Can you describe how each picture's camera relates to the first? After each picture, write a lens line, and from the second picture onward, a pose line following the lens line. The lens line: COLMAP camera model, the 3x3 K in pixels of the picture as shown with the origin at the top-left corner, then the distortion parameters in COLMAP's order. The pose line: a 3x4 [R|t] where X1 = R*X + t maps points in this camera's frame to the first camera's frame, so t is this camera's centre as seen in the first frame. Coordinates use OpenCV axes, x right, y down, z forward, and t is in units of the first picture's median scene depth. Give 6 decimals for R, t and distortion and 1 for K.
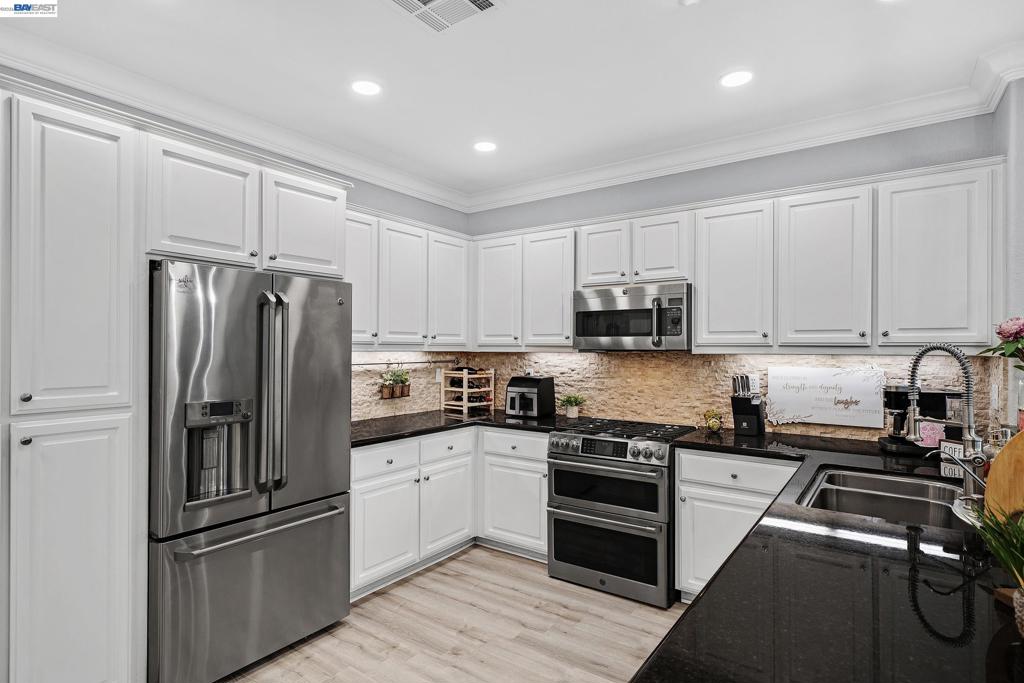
lens RADIAL K [[531.9, 0, 499.9], [0, 531.9, 344.6], [0, 0, 1]] dist [0.001081, 0.000201]
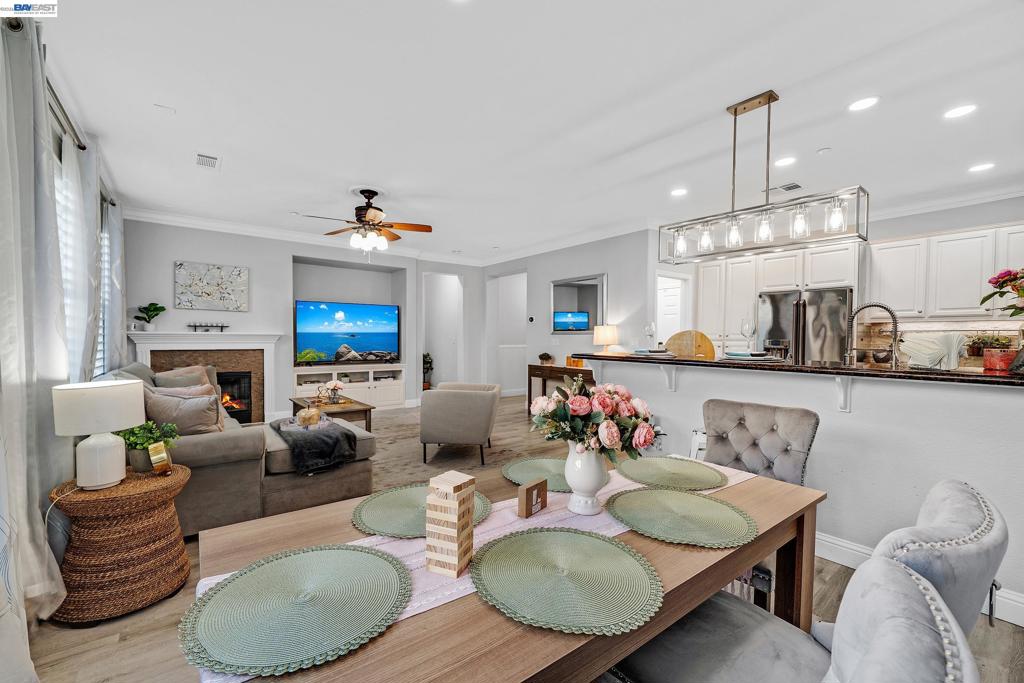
lens RADIAL K [[426.2, 0, 512.0], [0, 426.2, 341.5], [0, 0, 1]] dist [0.018686, -0.000032]
pose [[-0.257916, 0.007723, -0.966136, 1.322895], [0.004931, 0.999966, 0.006677, 0.056192], [0.966155, -0.003041, -0.257946, 0.131454]]
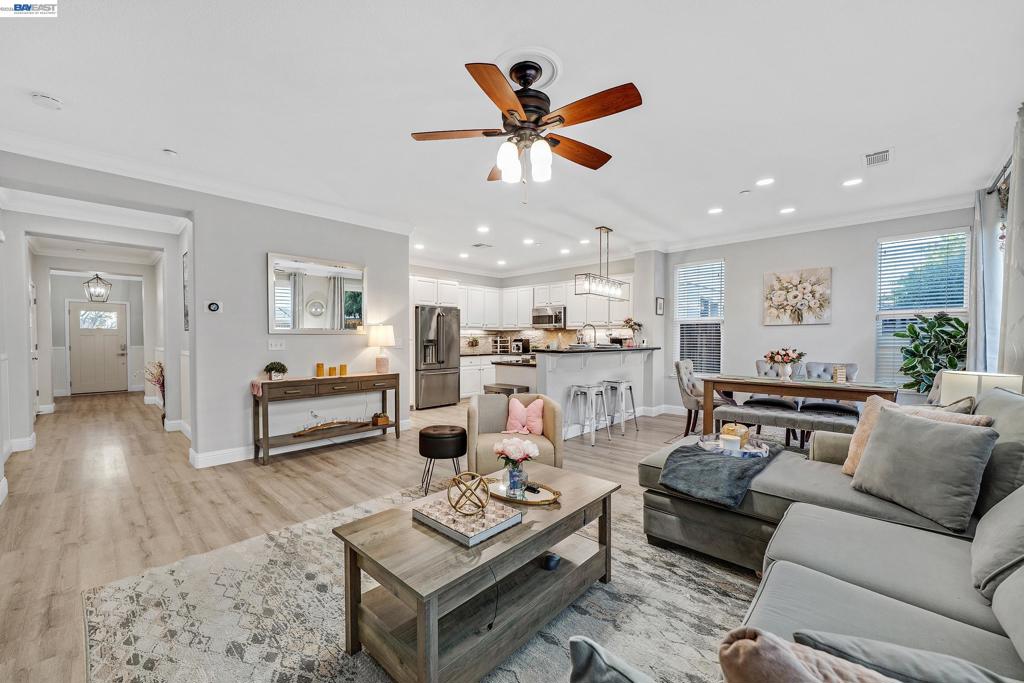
lens RADIAL K [[392.7, 0, 507.7], [0, 392.7, 344.4], [0, 0, 1]] dist [-0.000163, -0.000004]
pose [[0.991965, -0.000930, -0.126511, 0.287547], [0.003843, 0.999733, 0.022783, 0.047814], [0.126456, -0.023086, 0.991704, -1.223419]]
